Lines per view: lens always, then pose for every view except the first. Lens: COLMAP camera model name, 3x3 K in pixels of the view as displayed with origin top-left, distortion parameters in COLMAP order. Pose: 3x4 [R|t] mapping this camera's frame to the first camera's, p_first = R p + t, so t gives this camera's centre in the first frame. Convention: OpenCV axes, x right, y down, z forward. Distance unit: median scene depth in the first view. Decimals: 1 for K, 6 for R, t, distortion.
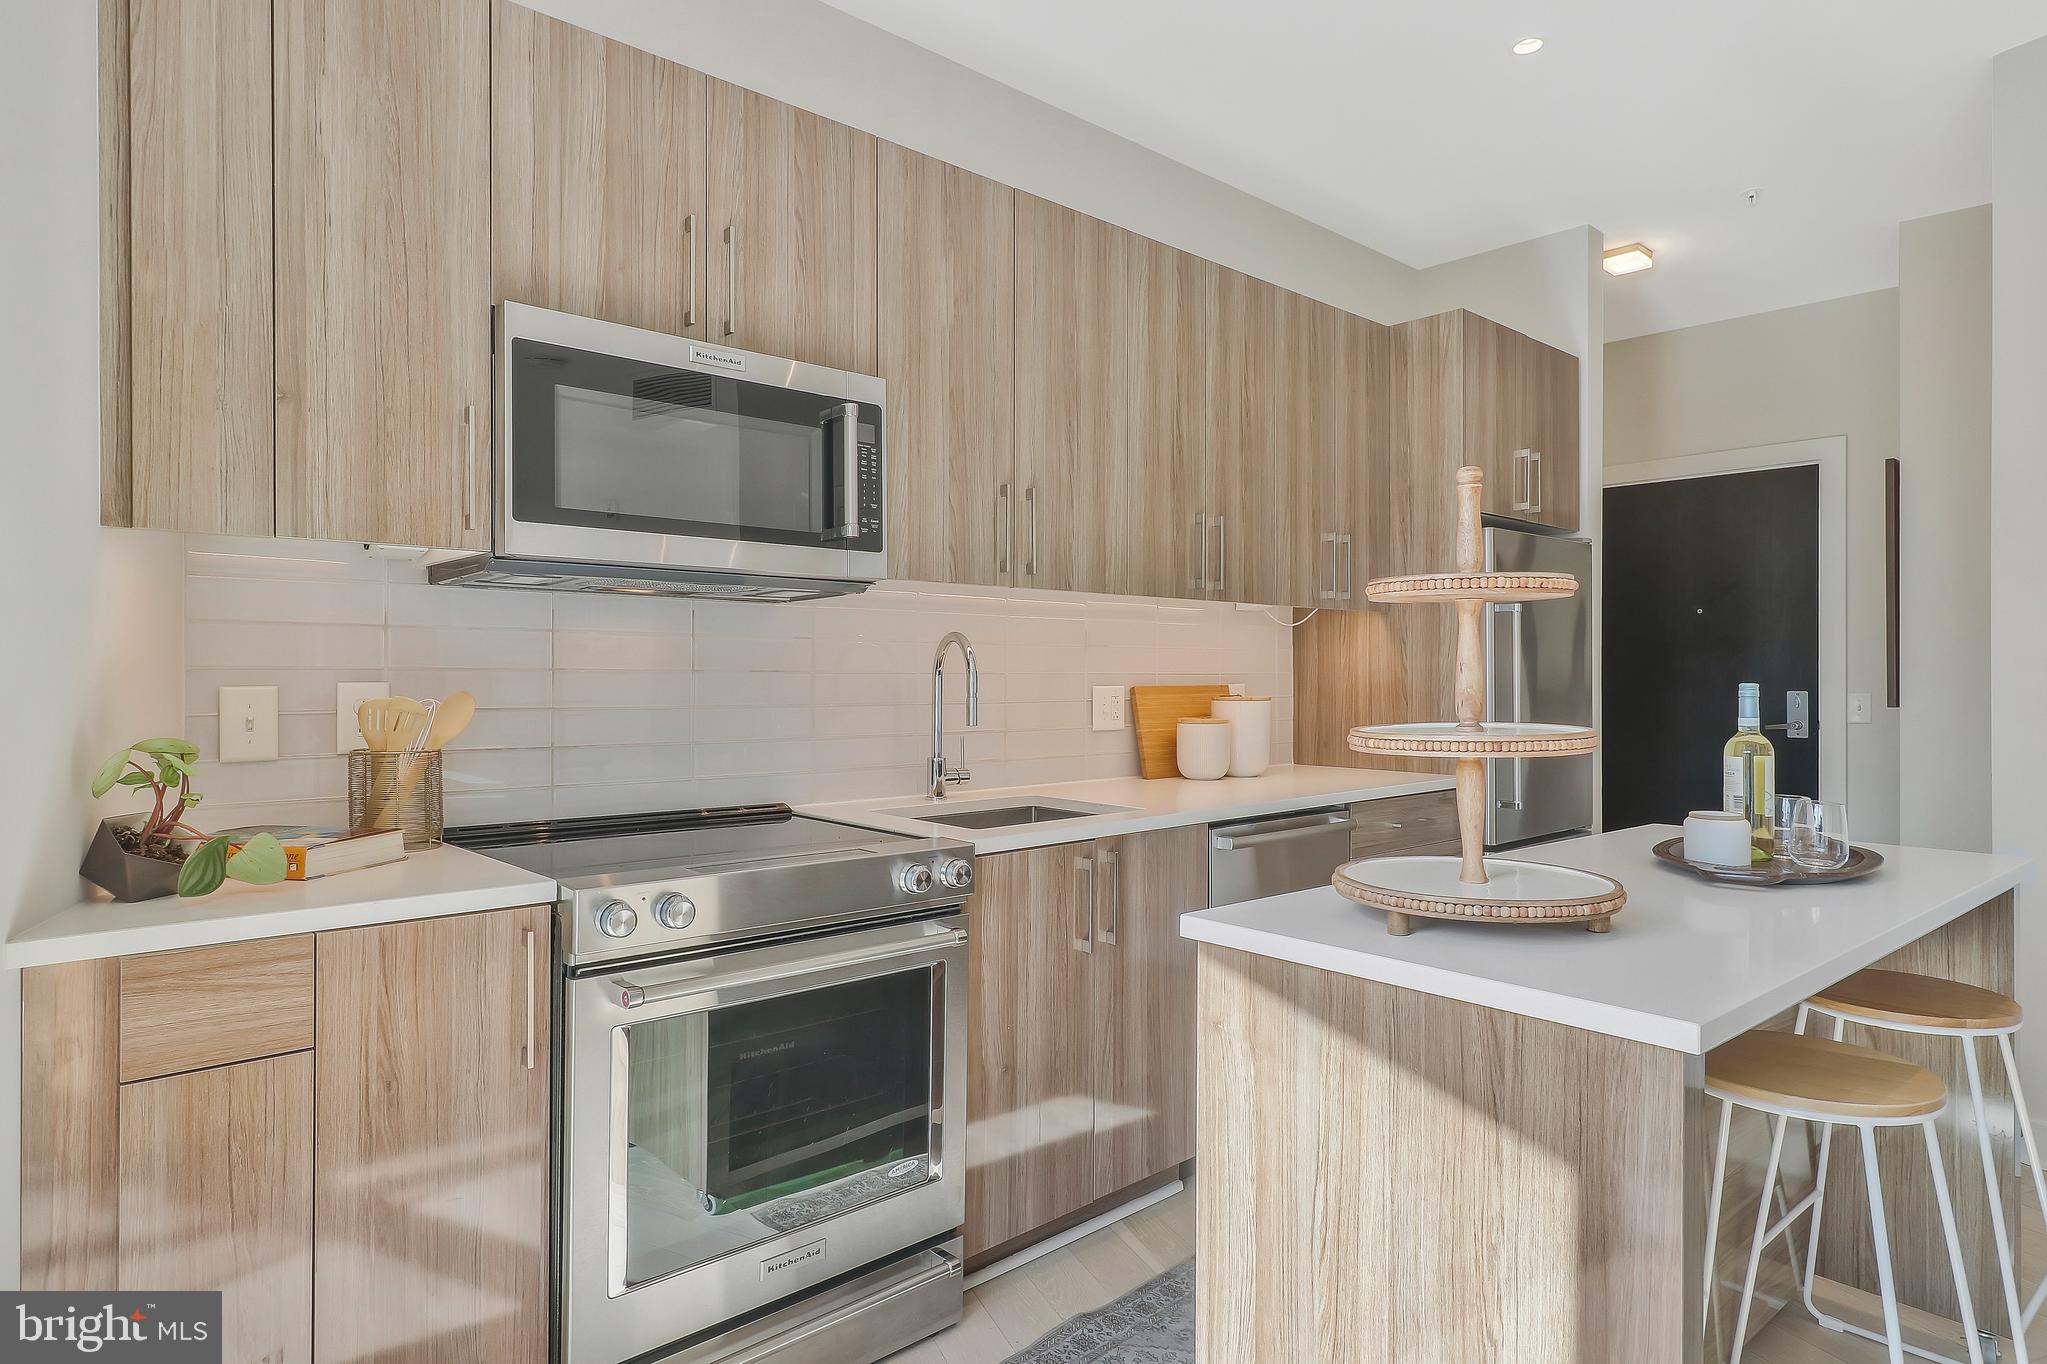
lens RADIAL K [[1203.3, 0, 1023.5], [0, 1203.3, 677.8], [0, 0, 1]] dist [0.004263, 0.002308]
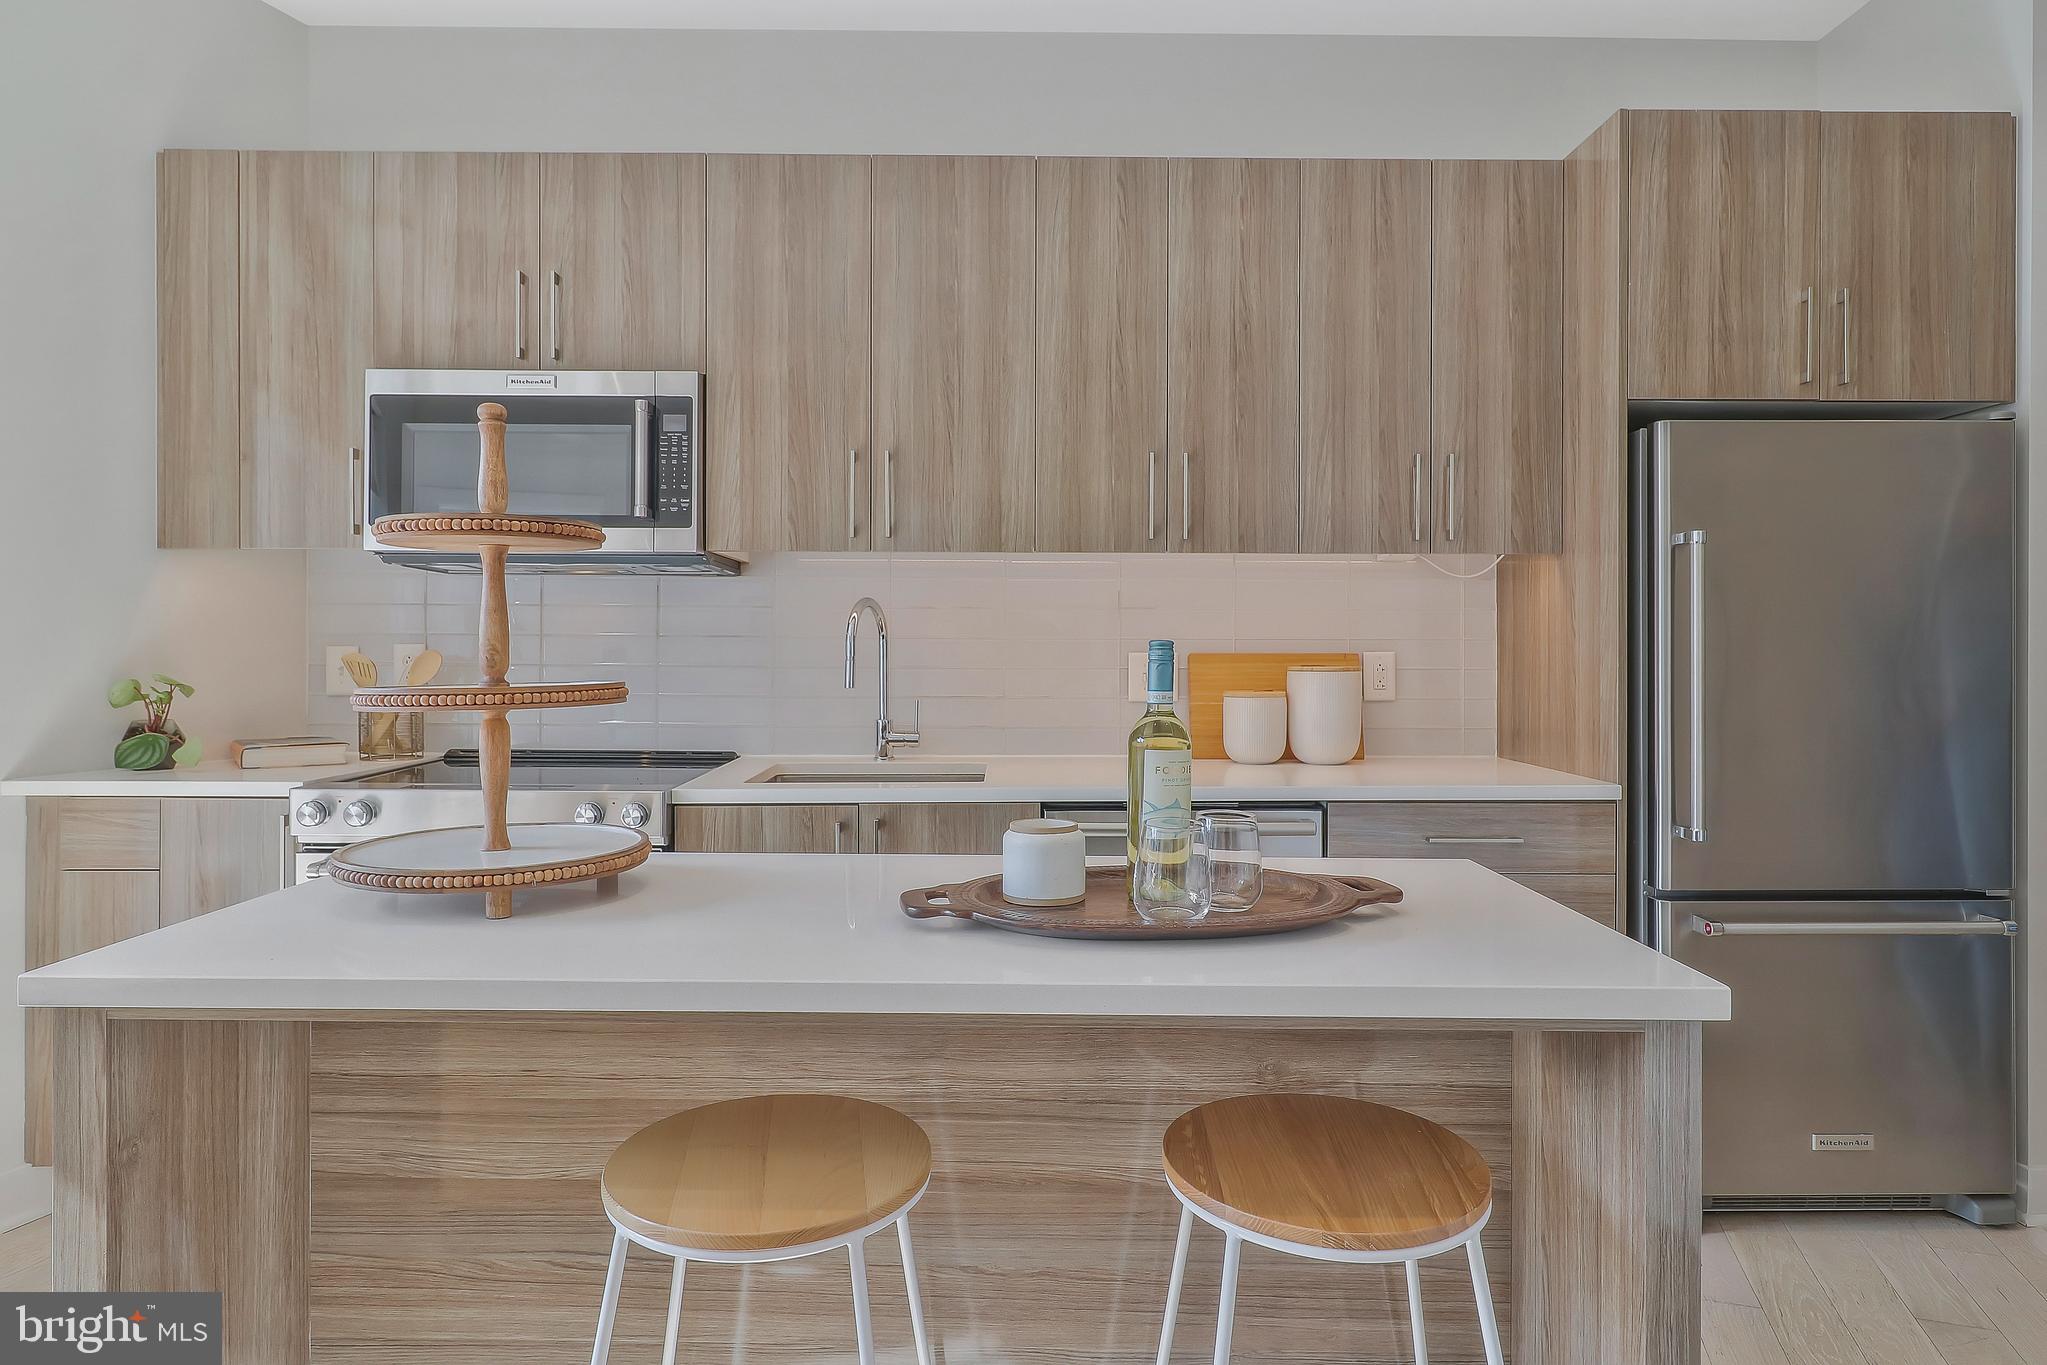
lens RADIAL K [[1203.3, 0, 1023.4], [0, 1203.3, 668.7], [0, 0, 1]] dist [0.004263, 0.002308]
pose [[0.744425, 0.007277, -0.667667, 0.847331], [-0.001984, 0.999960, 0.008687, 0.016333], [0.667704, -0.005142, 0.744409, 0.367084]]
